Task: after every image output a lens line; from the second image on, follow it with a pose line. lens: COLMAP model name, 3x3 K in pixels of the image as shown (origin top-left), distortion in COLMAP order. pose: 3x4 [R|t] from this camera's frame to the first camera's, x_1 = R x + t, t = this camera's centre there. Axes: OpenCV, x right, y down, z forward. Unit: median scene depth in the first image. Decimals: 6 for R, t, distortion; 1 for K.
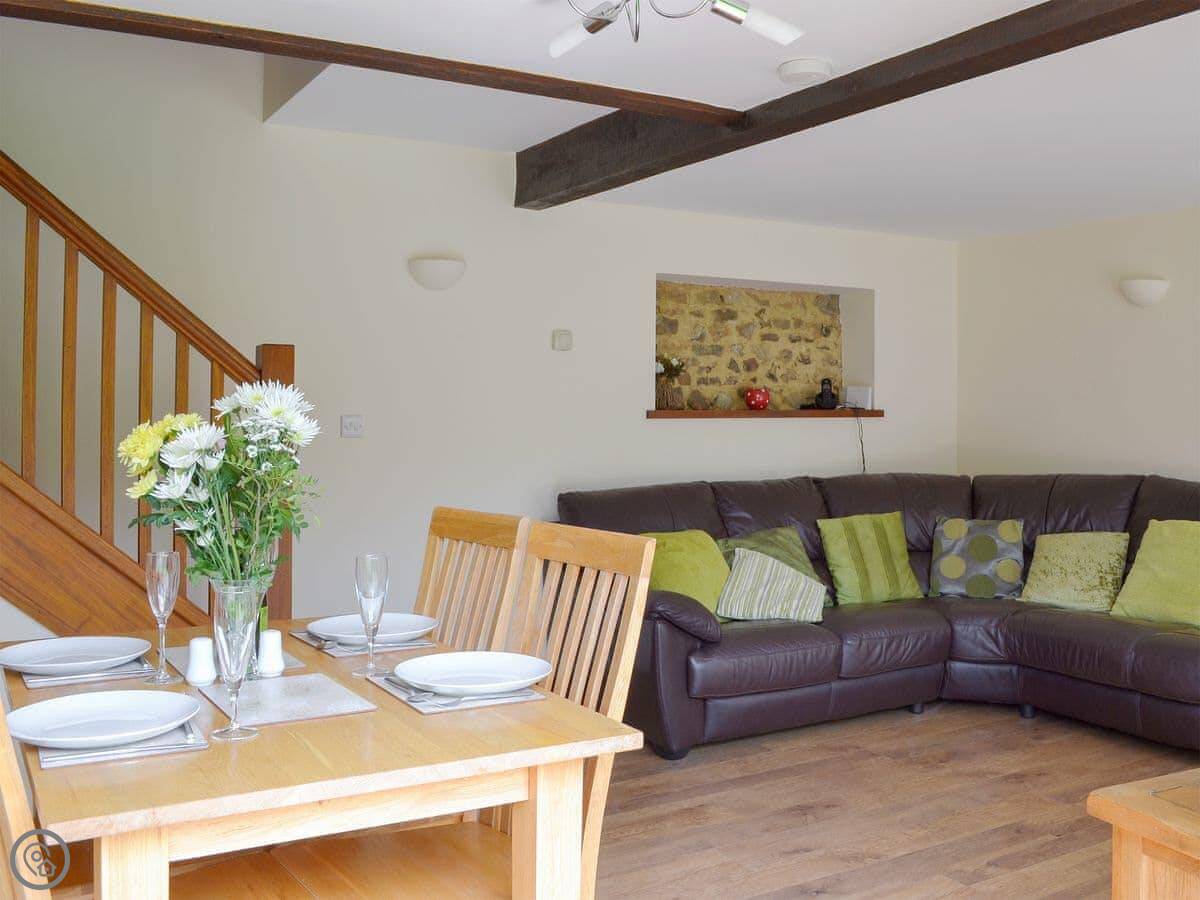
lens RADIAL K [[1152.3, 0, 601.3], [0, 1152.3, 403.4], [0, 0, 1]] dist [-0.109858, 0.004526]
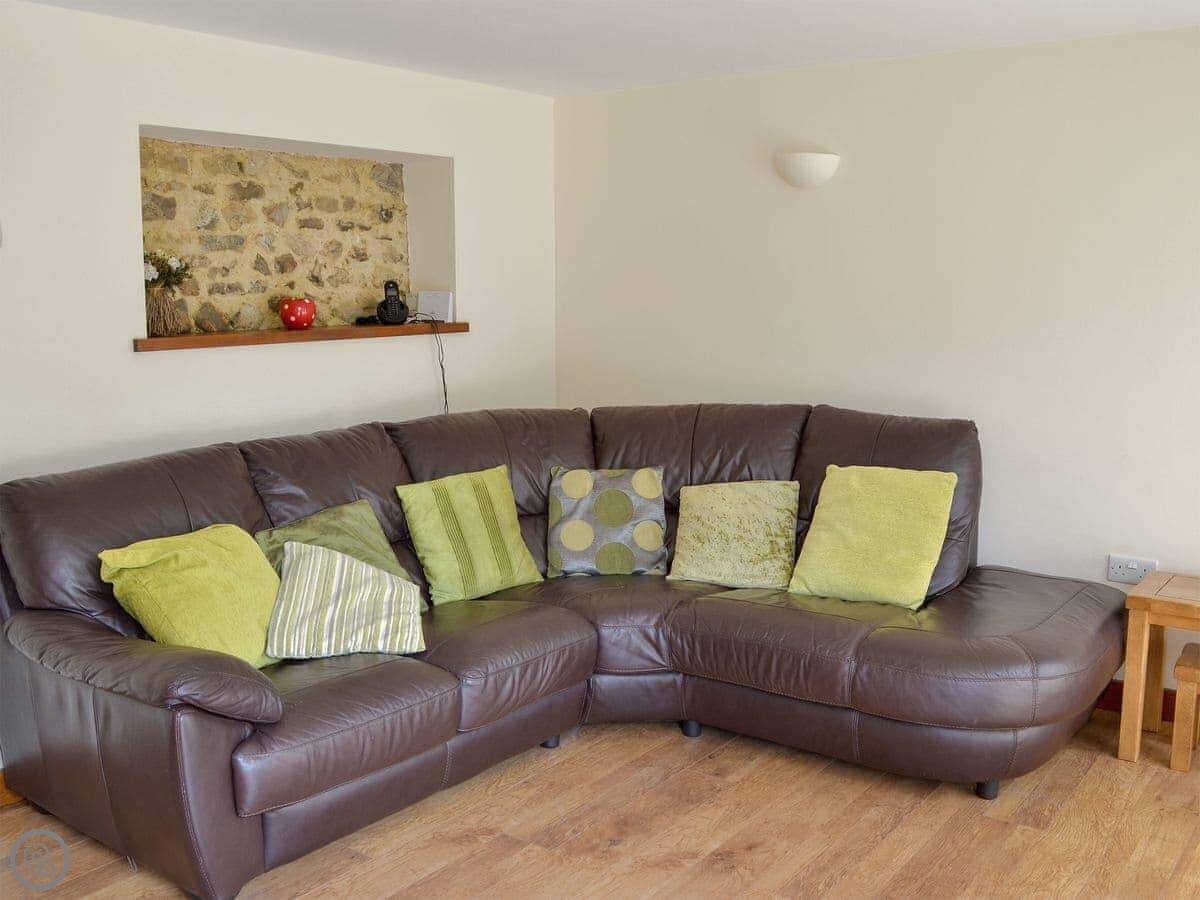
lens RADIAL K [[1202.3, 0, 599.6], [0, 1202.3, 418.0], [0, 0, 1]] dist [-0.053879, -0.004849]
pose [[0.913220, -0.055951, 0.403606, 0.005819], [0.009088, 0.993078, 0.117106, -0.026881], [-0.407364, -0.103276, 0.907408, 0.284703]]
